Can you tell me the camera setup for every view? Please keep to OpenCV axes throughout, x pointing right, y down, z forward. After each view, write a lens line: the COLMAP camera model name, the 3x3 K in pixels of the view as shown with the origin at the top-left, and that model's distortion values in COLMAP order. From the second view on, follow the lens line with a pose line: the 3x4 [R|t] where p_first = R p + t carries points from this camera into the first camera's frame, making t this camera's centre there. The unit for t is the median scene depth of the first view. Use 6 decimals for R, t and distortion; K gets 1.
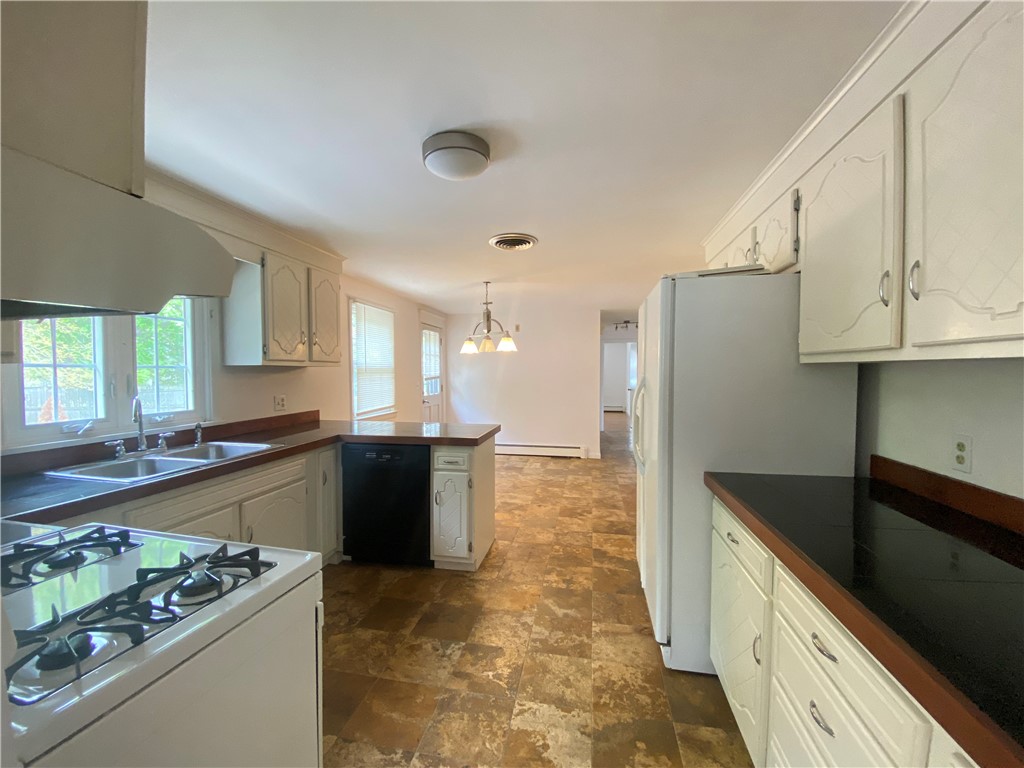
lens RADIAL K [[421.6, 0, 512.0], [0, 421.6, 384.0], [0, 0, 1]] dist [0.026019, -0.023031]
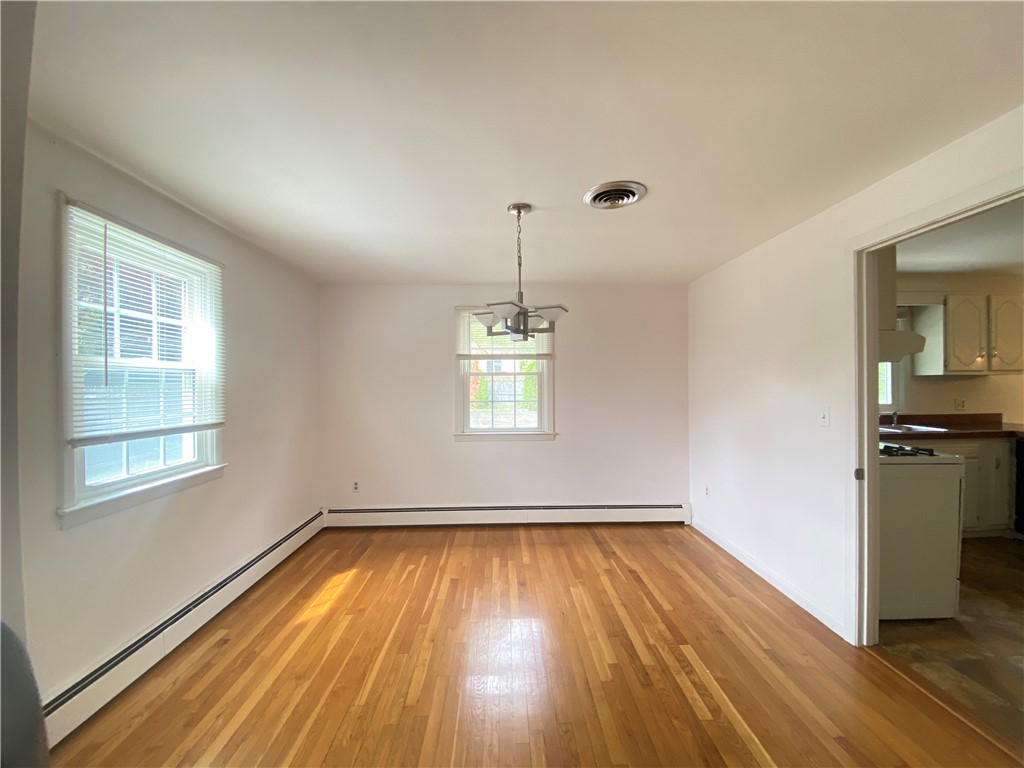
lens RADIAL K [[421.6, 0, 512.0], [0, 421.6, 384.0], [0, 0, 1]] dist [0.026019, -0.023031]
pose [[0.219833, 0.001747, -0.975536, 0.434724], [-0.029186, 0.999563, -0.004787, 0.033029], [0.975101, 0.029524, 0.219788, -0.658232]]
